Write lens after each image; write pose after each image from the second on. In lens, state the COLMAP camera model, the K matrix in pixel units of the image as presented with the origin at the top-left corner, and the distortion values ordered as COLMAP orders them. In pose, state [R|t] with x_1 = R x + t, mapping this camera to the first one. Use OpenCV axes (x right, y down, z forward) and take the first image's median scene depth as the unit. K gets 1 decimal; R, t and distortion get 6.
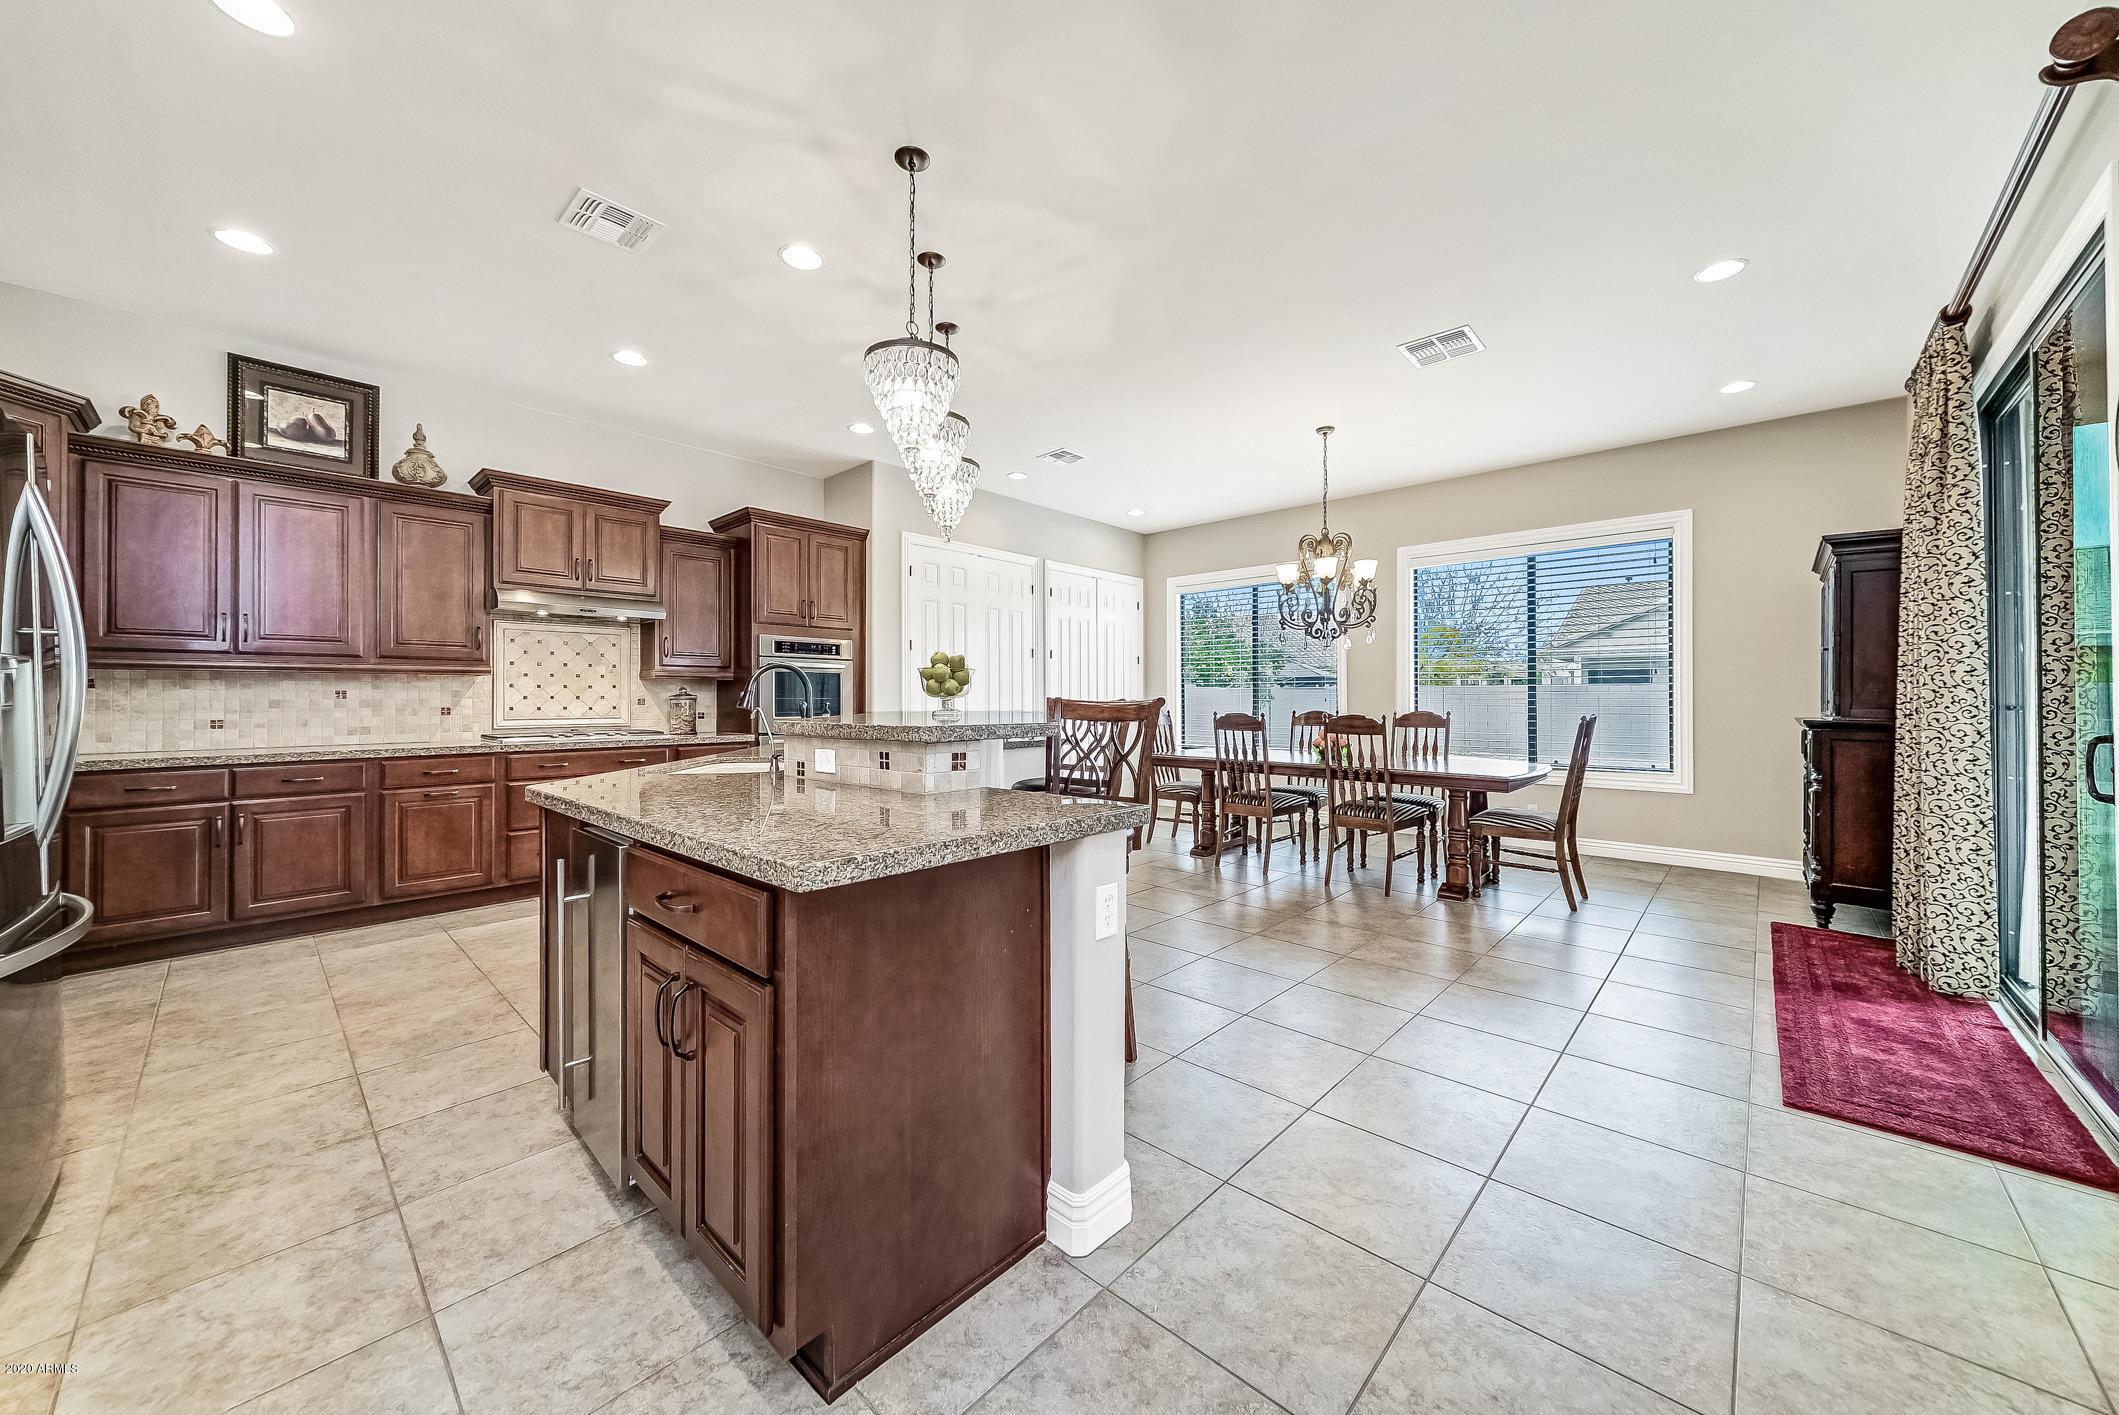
lens RADIAL K [[733.4, 0, 1047.2], [0, 733.4, 698.7], [0, 0, 1]] dist [-0.005746, -0.000219]
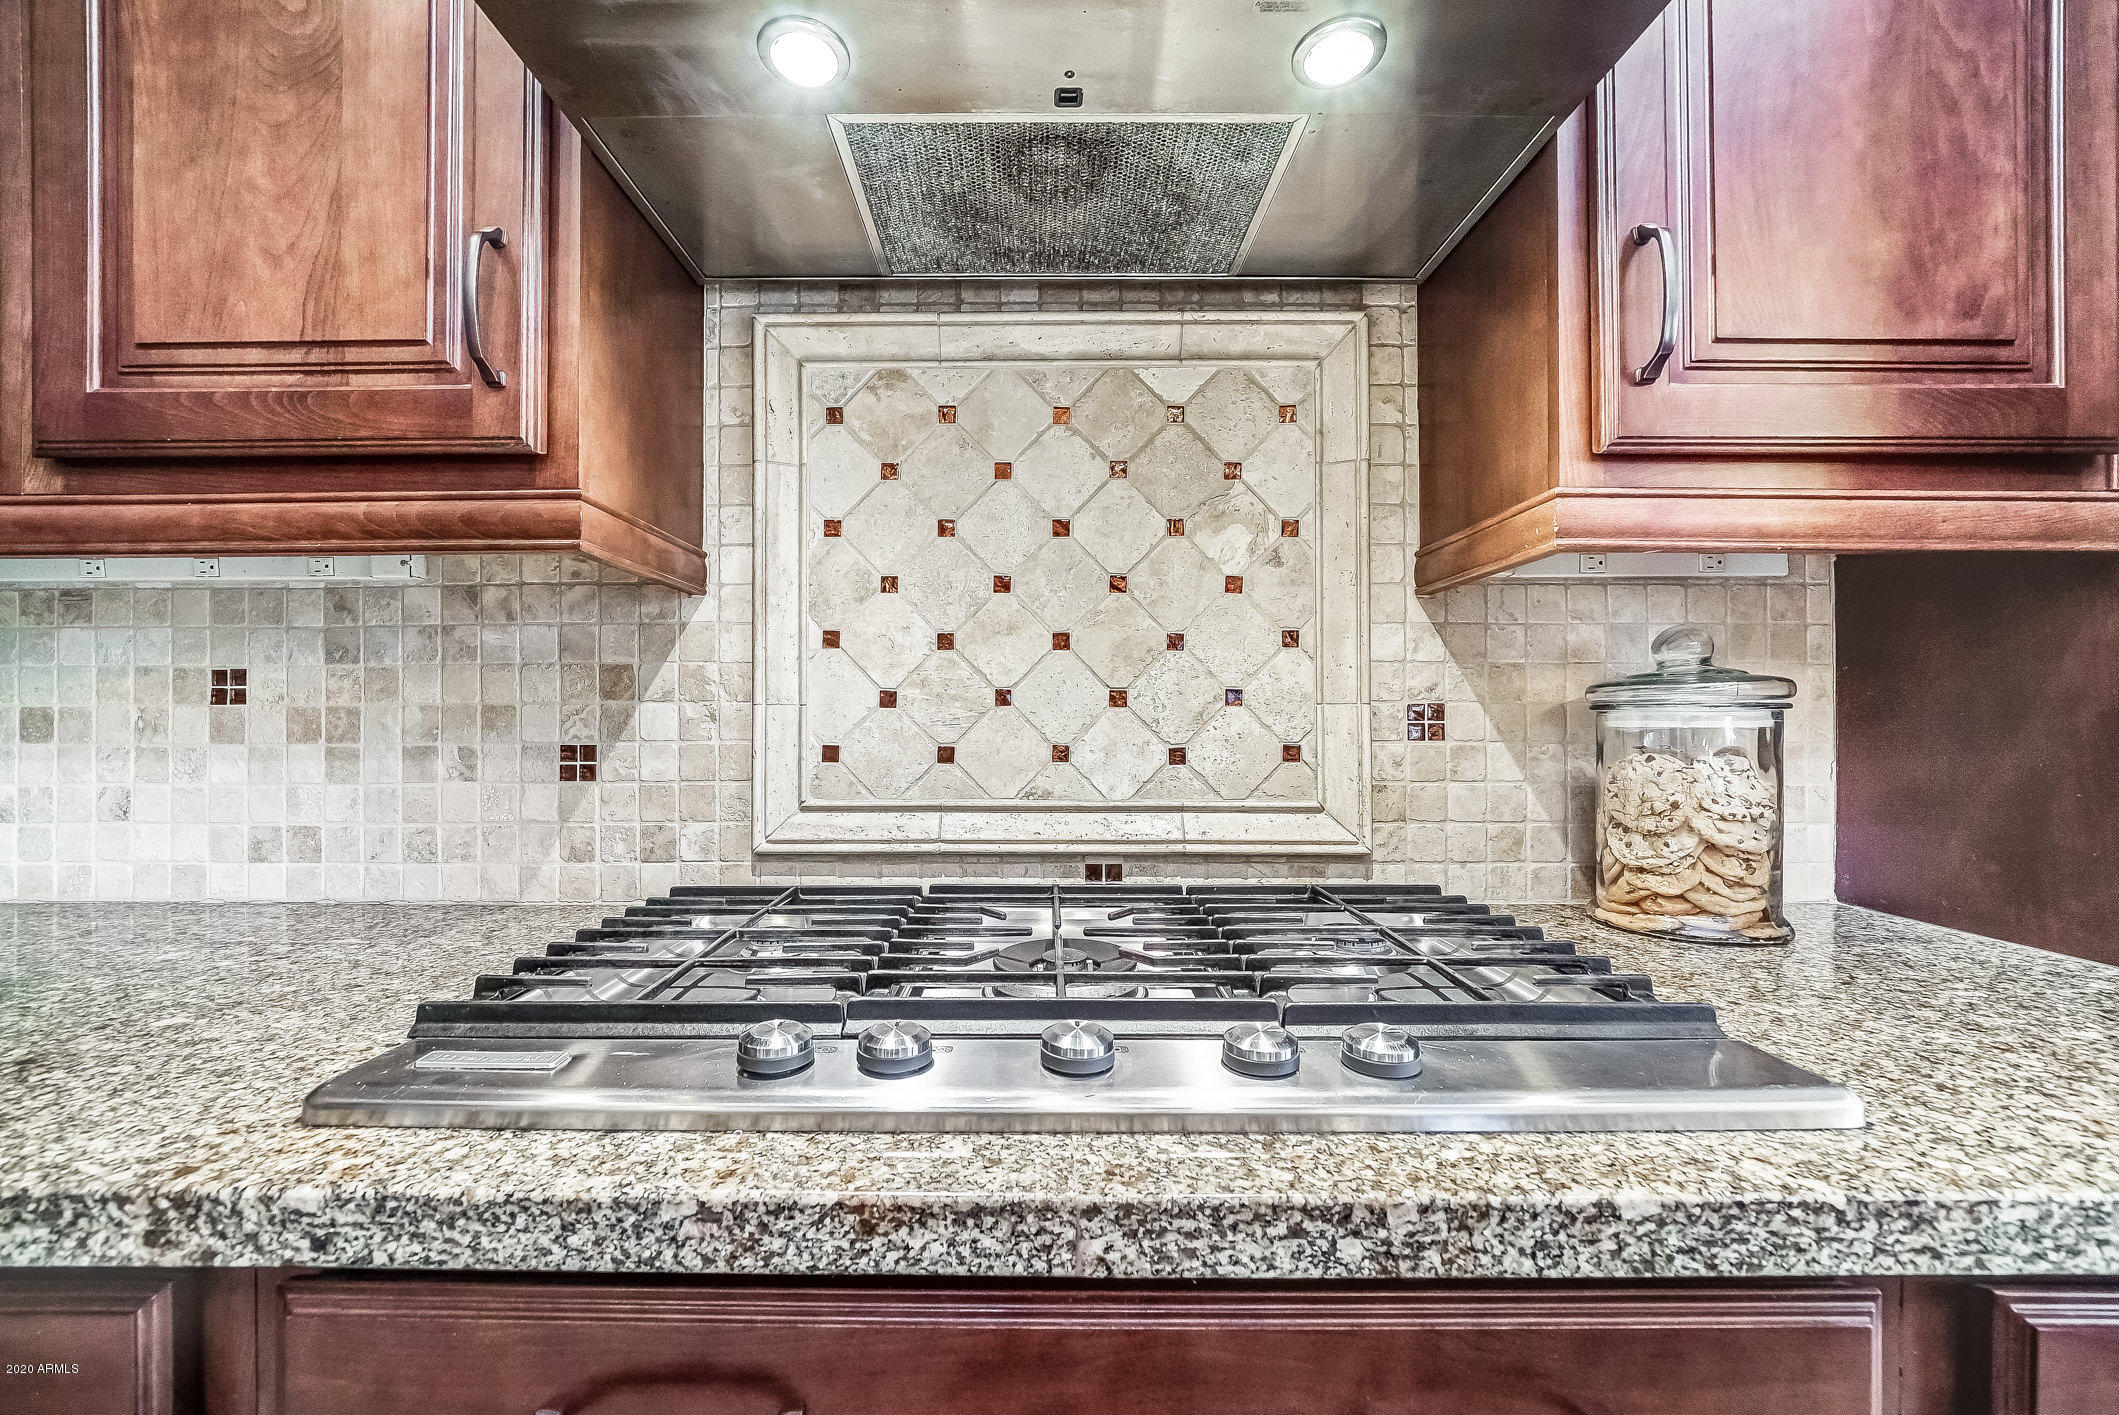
lens RADIAL K [[805.8, 0, 1065.4], [0, 805.8, 713.1], [0, 0, 1]] dist [0.000541, 0.000019]
pose [[0.688473, 0.001482, -0.725260, -0.524451], [0.000476, 0.999997, 0.002495, 0.002104], [0.725262, -0.002063, 0.688470, 0.889099]]
